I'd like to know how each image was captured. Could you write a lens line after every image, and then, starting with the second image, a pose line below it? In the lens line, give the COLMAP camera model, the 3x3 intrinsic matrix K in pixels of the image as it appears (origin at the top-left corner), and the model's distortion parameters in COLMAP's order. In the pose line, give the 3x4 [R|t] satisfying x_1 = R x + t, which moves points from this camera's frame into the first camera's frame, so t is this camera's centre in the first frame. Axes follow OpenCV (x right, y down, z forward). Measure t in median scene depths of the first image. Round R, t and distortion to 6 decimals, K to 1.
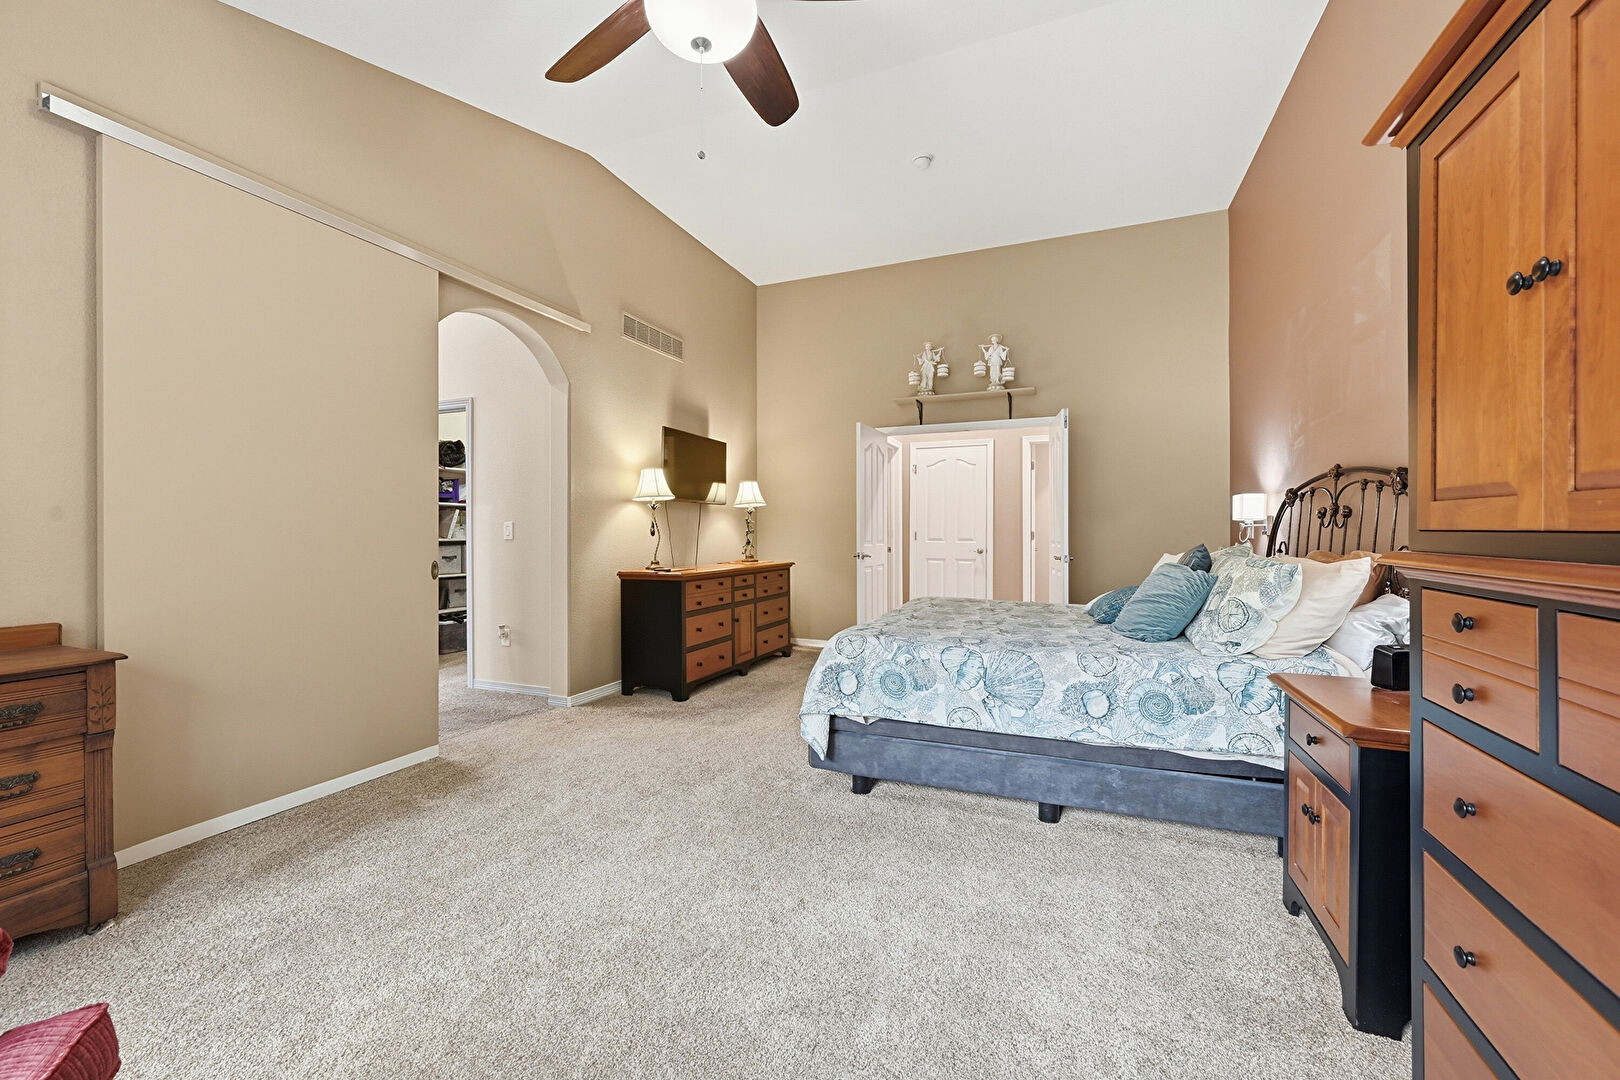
lens RADIAL K [[652.6, 0, 808.7], [0, 652.6, 534.9], [0, 0, 1]] dist [0.001569, 0.000162]
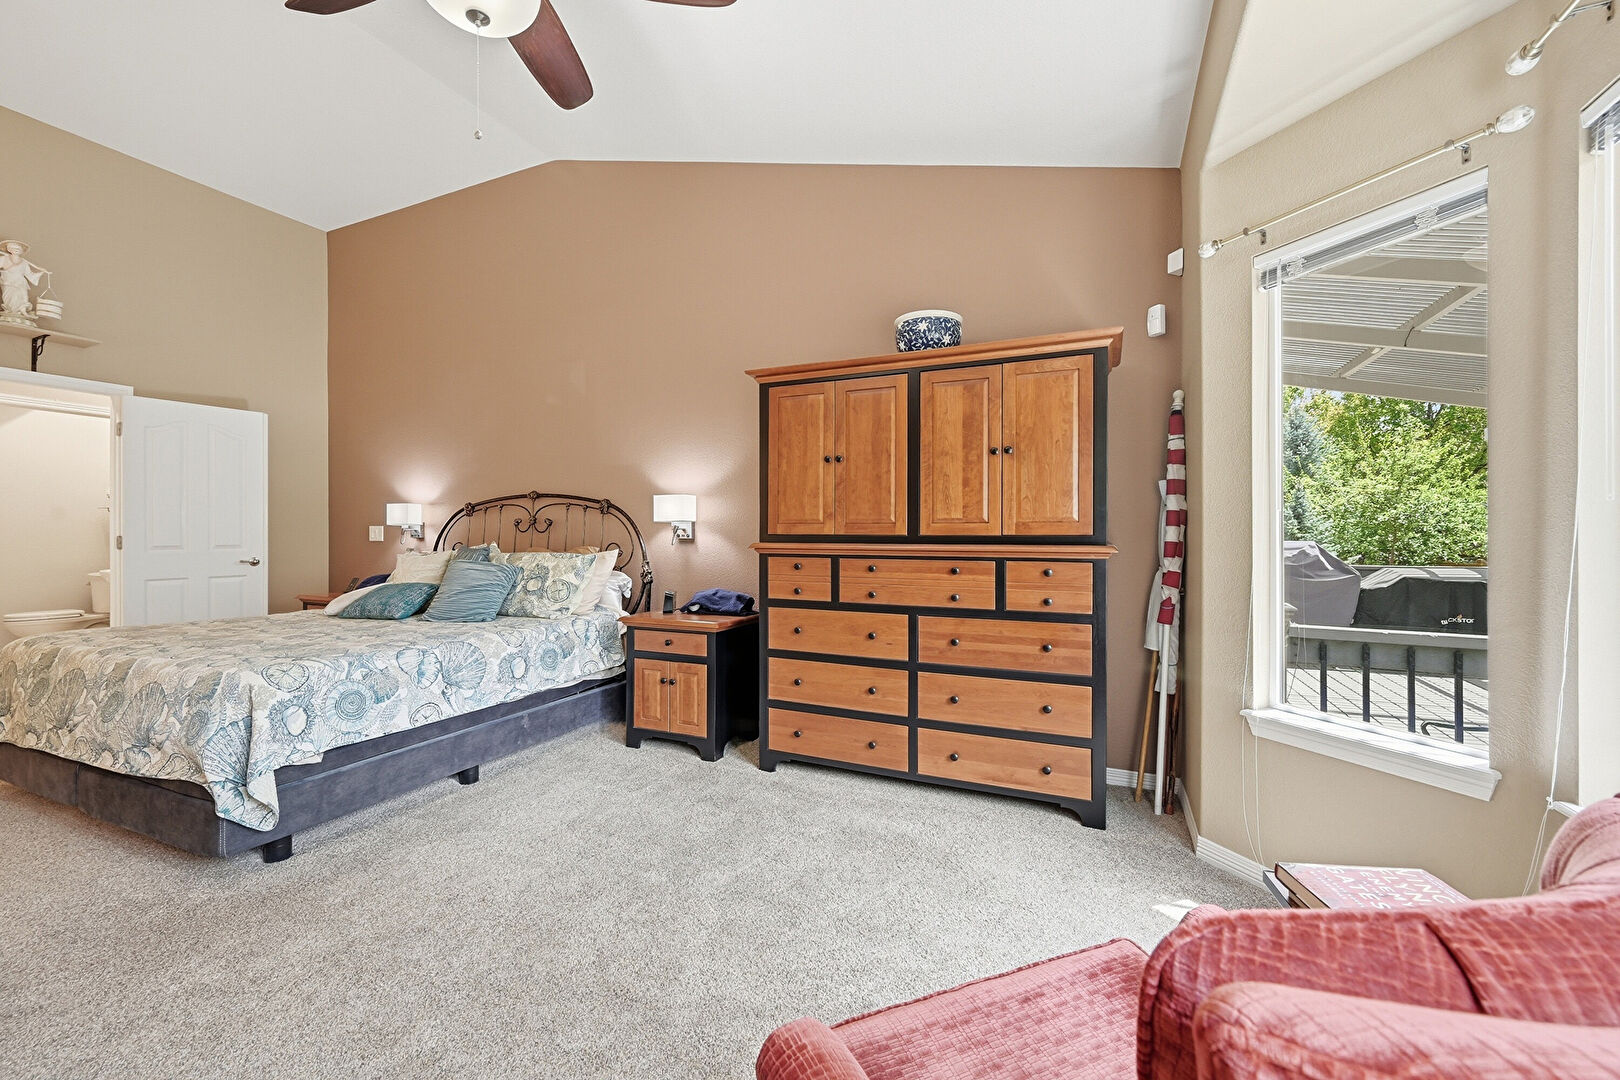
lens RADIAL K [[655.3, 0, 805.8], [0, 655.3, 534.0], [0, 0, 1]] dist [0.001451, 0.000167]
pose [[0.032624, 0.001596, 0.999466, -0.762053], [0.004915, 0.999986, -0.001757, -0.001470], [-0.999456, 0.004969, 0.032615, 0.350287]]
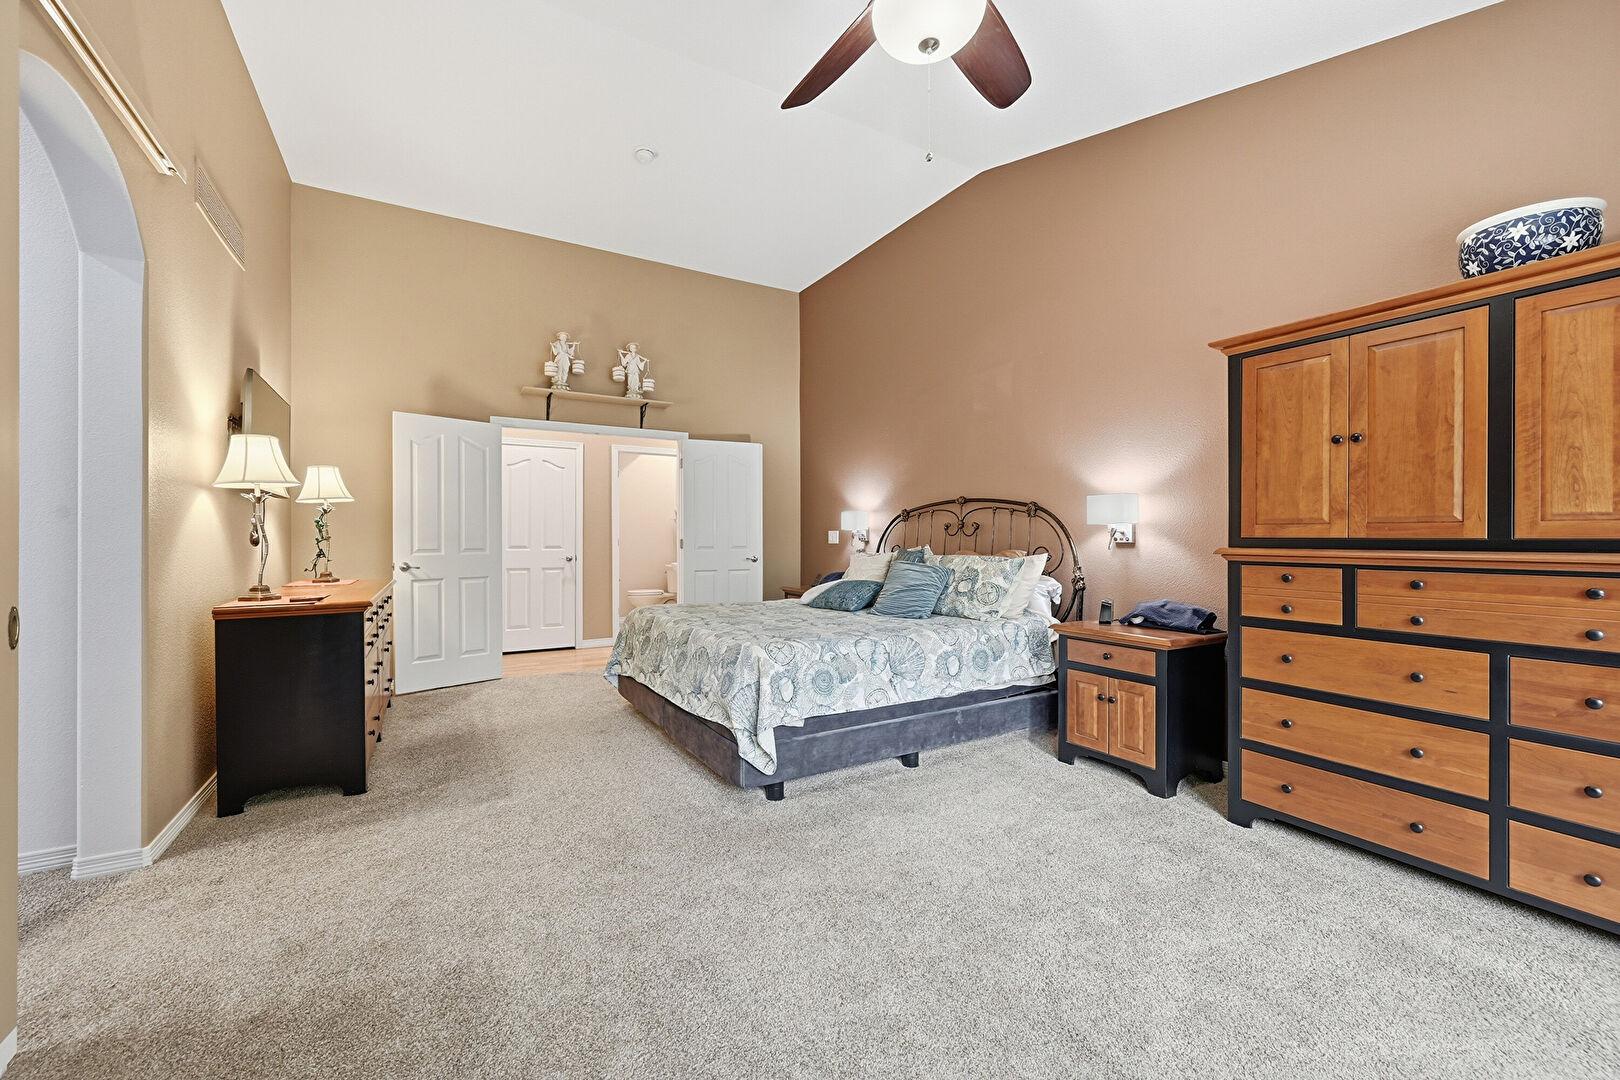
lens RADIAL K [[646.1, 0, 803.9], [0, 646.1, 538.9], [0, 0, 1]] dist [0.000588, 0.000247]
pose [[0.603919, -0.000575, 0.797046, -0.737172], [0.004178, 0.999988, -0.002444, -0.001782], [-0.797035, 0.004806, 0.603914, 0.395300]]
